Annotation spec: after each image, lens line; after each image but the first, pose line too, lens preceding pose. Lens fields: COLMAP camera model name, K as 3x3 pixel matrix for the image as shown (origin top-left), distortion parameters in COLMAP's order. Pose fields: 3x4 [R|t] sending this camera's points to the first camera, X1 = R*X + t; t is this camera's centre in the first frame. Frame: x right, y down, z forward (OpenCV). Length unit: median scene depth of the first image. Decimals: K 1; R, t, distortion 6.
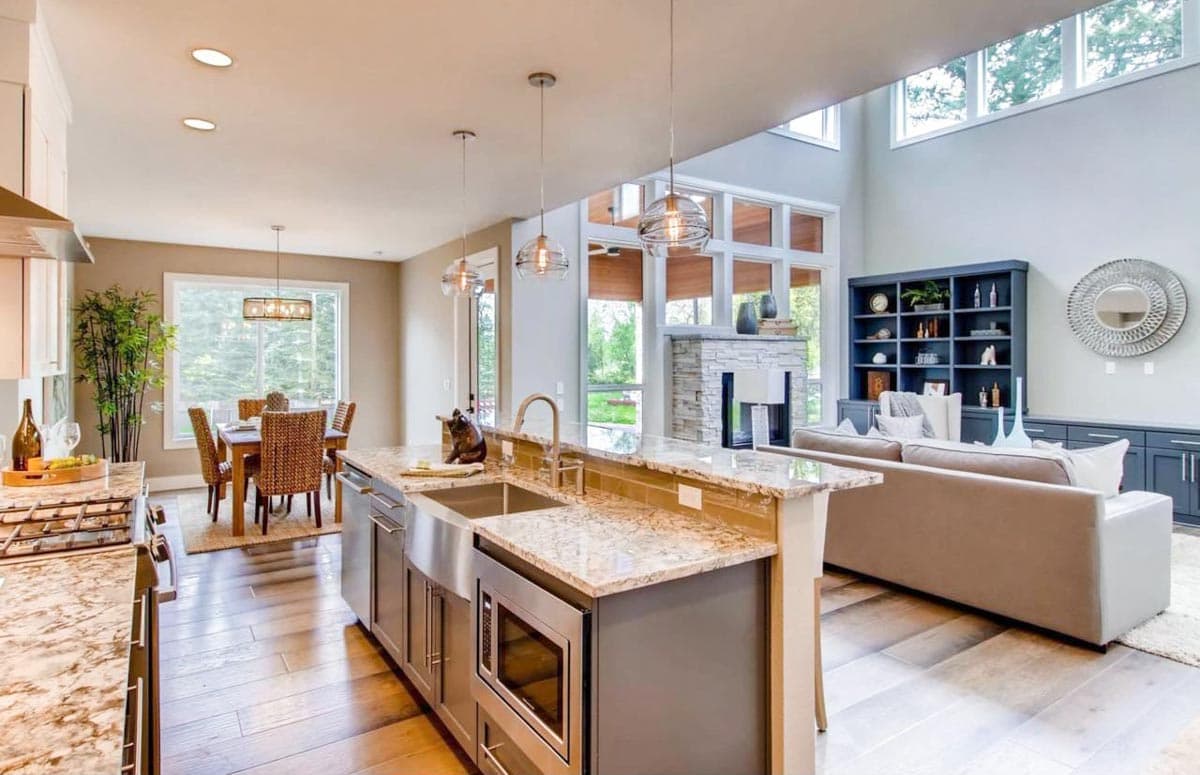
lens RADIAL K [[687.5, 0, 599.3], [0, 687.5, 354.0], [0, 0, 1]] dist [0.000517, -0.000899]
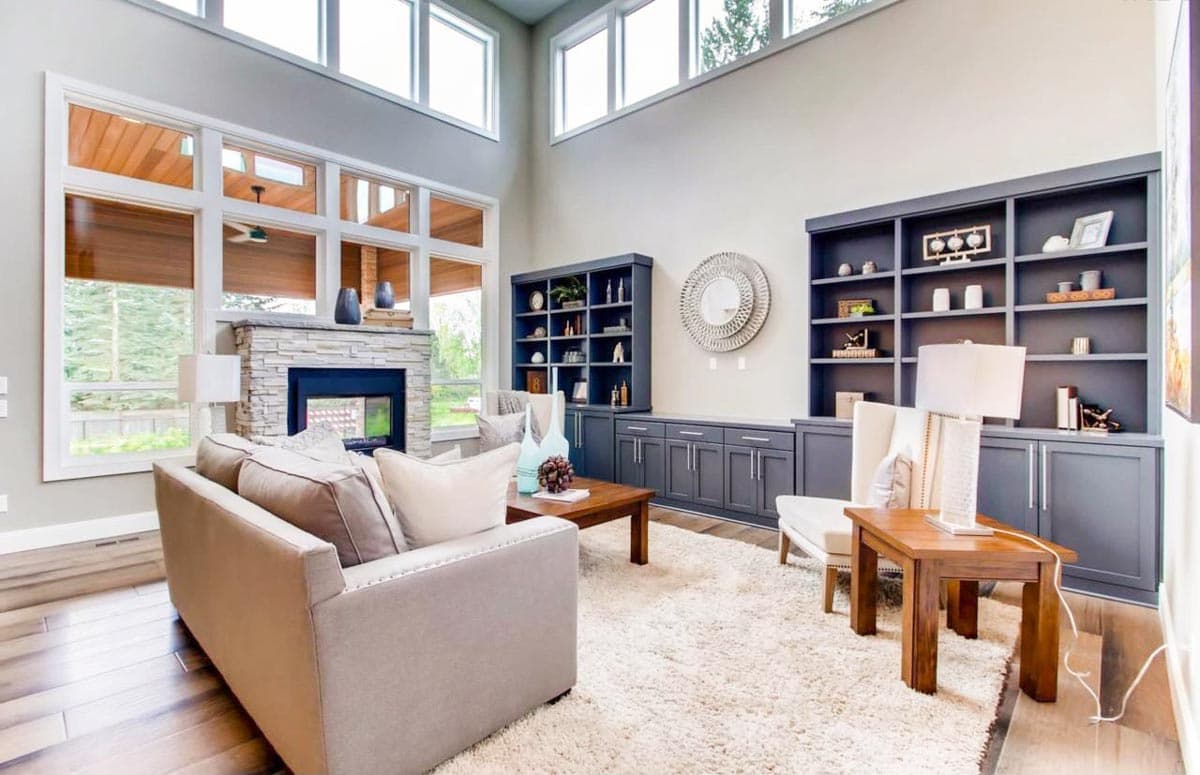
lens RADIAL K [[571.7, 0, 621.0], [0, 571.7, 367.8], [0, 0, 1]] dist [0.001622, 0.000152]
pose [[0.967701, 0.004029, 0.252069, 0.341207], [-0.003295, 0.999989, -0.003333, 0.024548], [-0.252079, 0.002395, 0.967704, 0.200399]]
